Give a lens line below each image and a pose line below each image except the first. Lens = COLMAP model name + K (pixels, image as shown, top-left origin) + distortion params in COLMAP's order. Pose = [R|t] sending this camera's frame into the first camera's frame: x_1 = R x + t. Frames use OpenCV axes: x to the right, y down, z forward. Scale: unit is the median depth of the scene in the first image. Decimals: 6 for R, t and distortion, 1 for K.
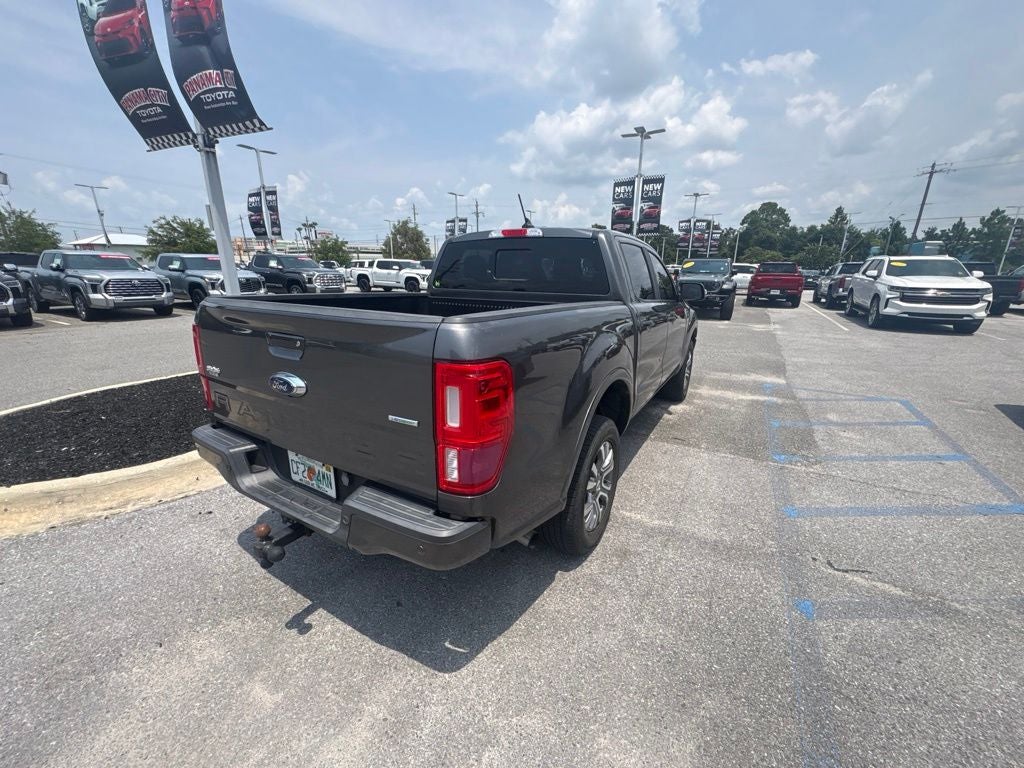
lens RADIAL K [[405.9, 0, 512.0], [0, 405.9, 384.0], [0, 0, 1]] dist [0.000411, -0.000333]
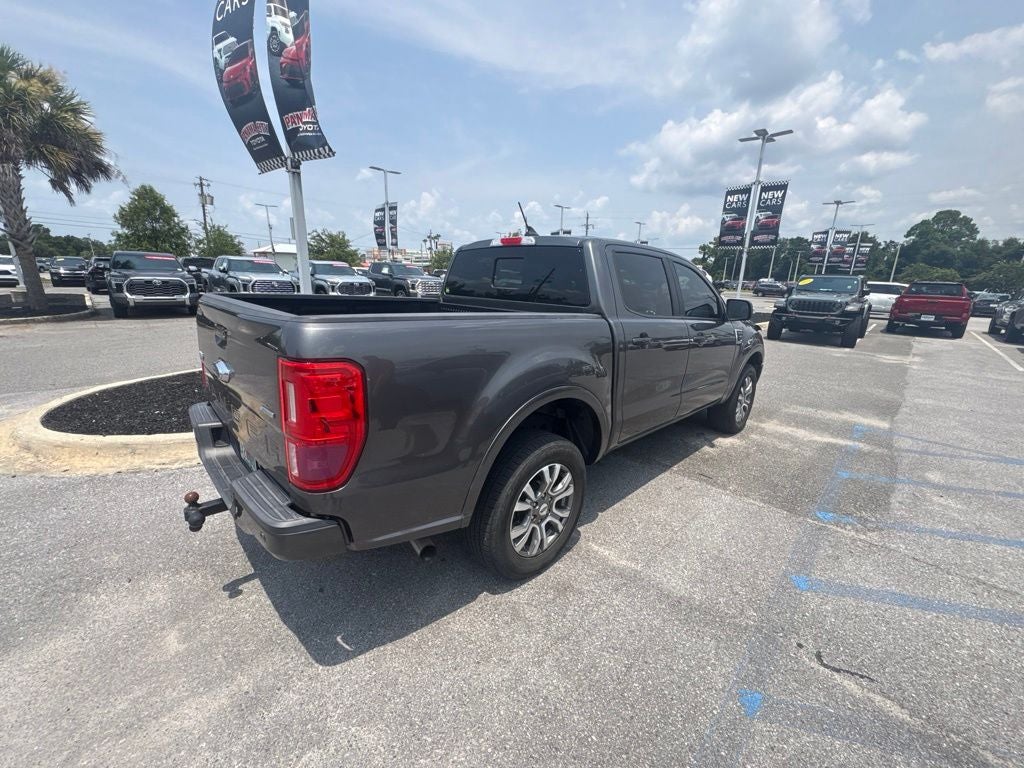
lens RADIAL K [[405.9, 0, 512.0], [0, 405.9, 384.0], [0, 0, 1]] dist [0.000411, -0.000333]
pose [[0.966455, 0.088723, -0.241025, 0.163340], [-0.095034, 0.995366, -0.014660, -0.007367], [0.238607, 0.037074, 0.970408, 0.033143]]
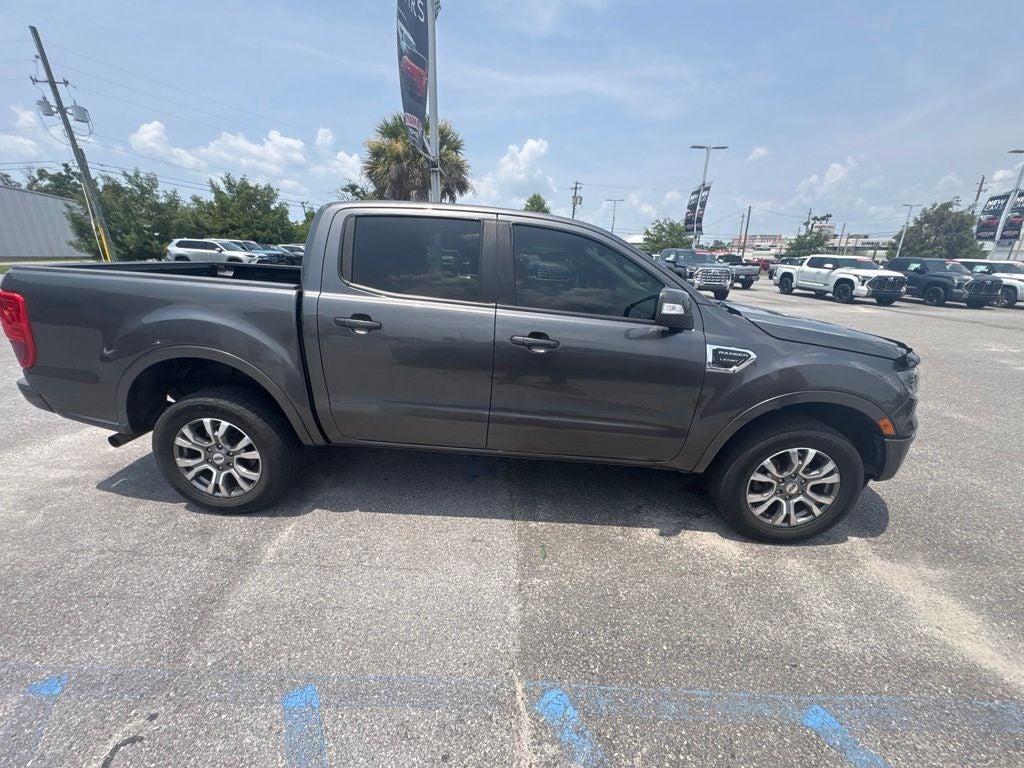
lens RADIAL K [[405.9, 0, 512.0], [0, 405.9, 384.0], [0, 0, 1]] dist [0.000411, -0.000333]
pose [[0.479851, 0.274145, -0.833419, 0.656769], [-0.268274, 0.950277, 0.158122, -0.139034], [0.835327, 0.147710, 0.529538, 0.501472]]
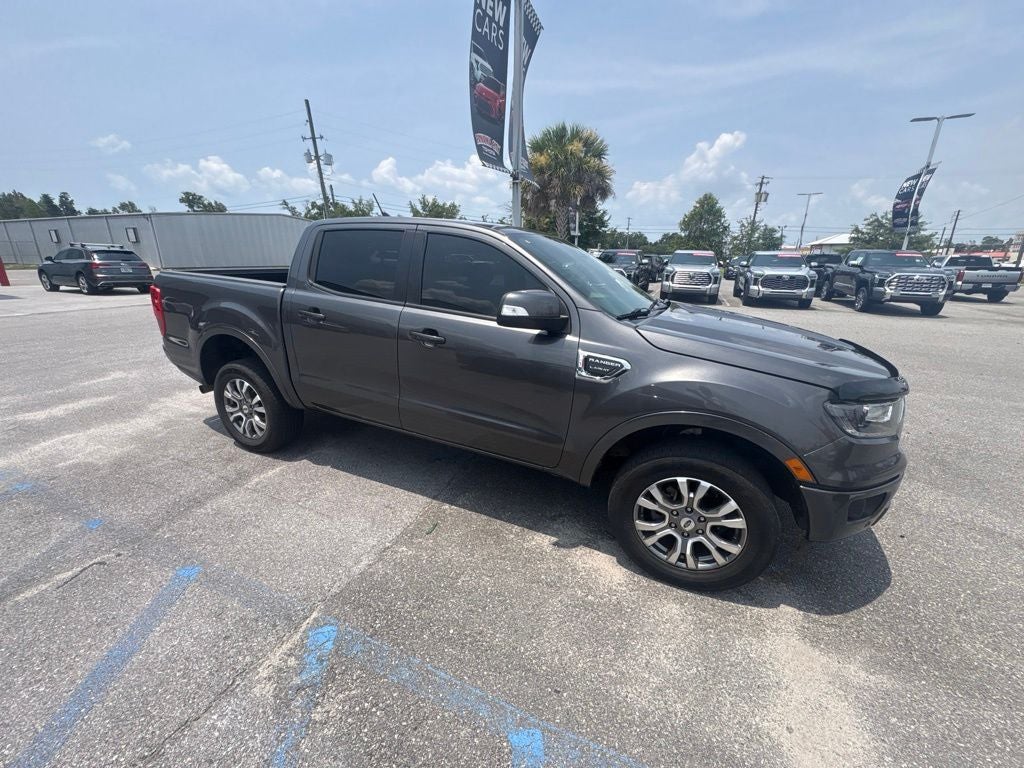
lens RADIAL K [[405.6, 0, 512.5], [0, 405.6, 384.6], [0, 0, 1]] dist [0.000339, -0.000358]
pose [[0.107235, 0.294242, -0.949696, 0.782757], [-0.289621, 0.923023, 0.253275, -0.219941], [0.951115, 0.247892, 0.184199, 0.768064]]
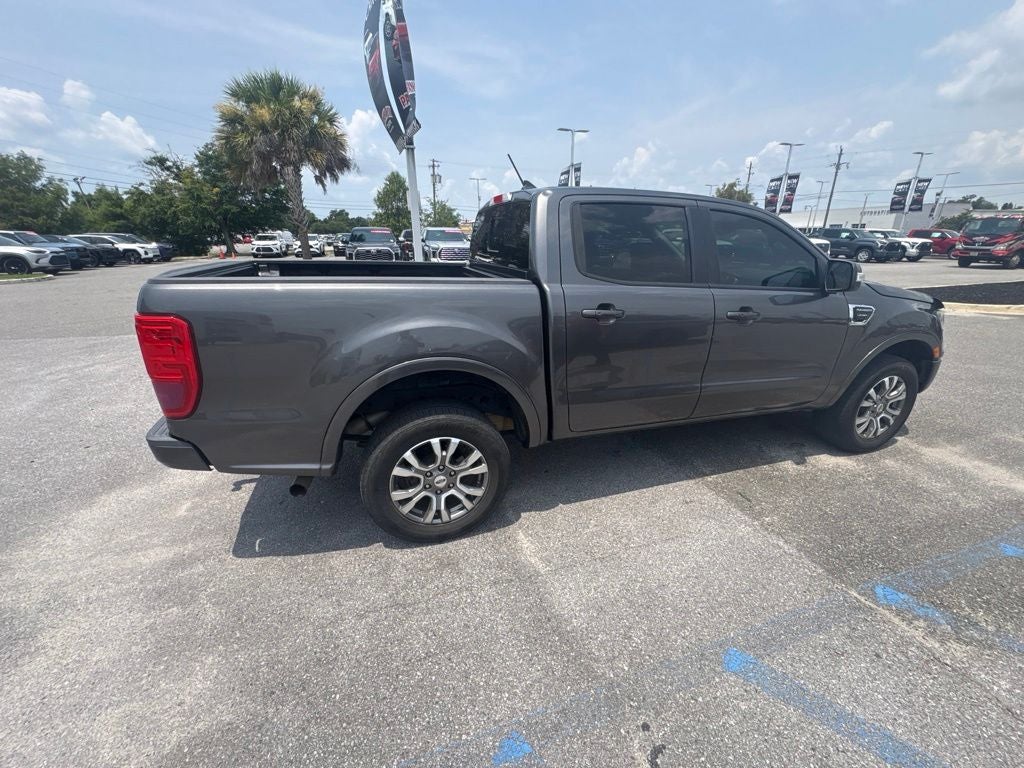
lens RADIAL K [[405.9, 0, 512.0], [0, 405.9, 384.0], [0, 0, 1]] dist [0.000411, -0.000333]
pose [[0.746676, 0.218607, -0.628241, 0.410980], [-0.176274, 0.975717, 0.130013, -0.052934], [0.641407, 0.013665, 0.767079, 0.190579]]
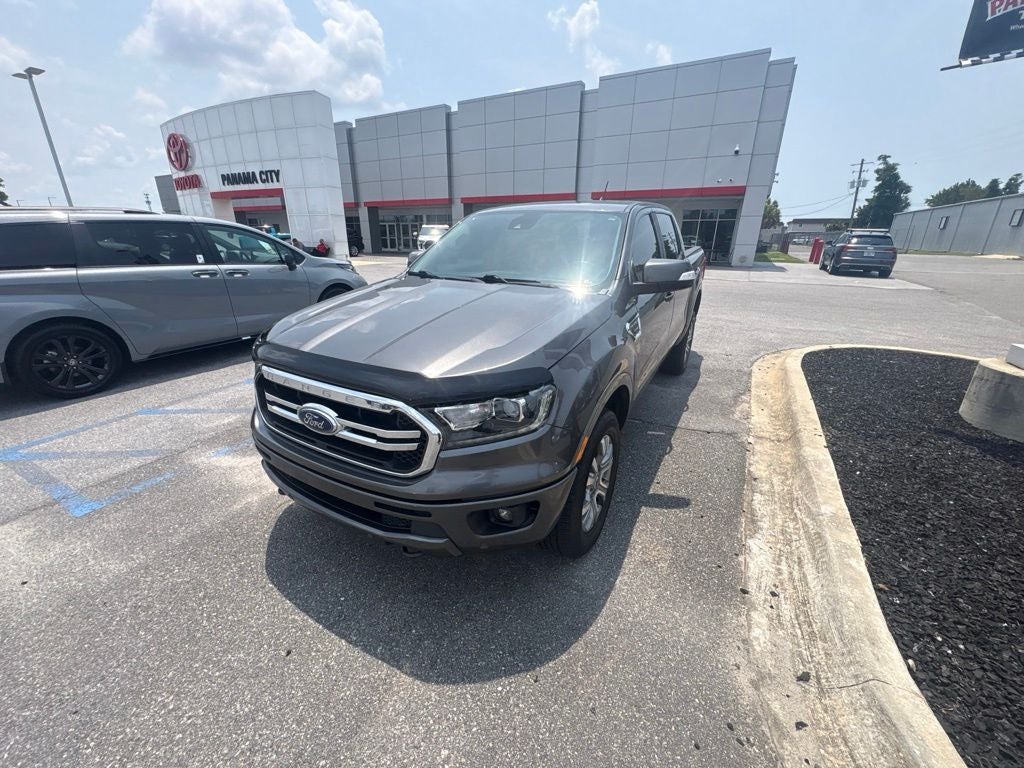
lens RADIAL K [[405.1, 0, 512.0], [0, 405.1, 384.0], [0, 0, 1]] dist [-0.000891, 0.000047]
pose [[-0.999758, -0.004154, -0.021584, 0.226640], [-0.016178, 0.803830, 0.594639, -0.436356], [0.014880, 0.594845, -0.803703, 1.518452]]
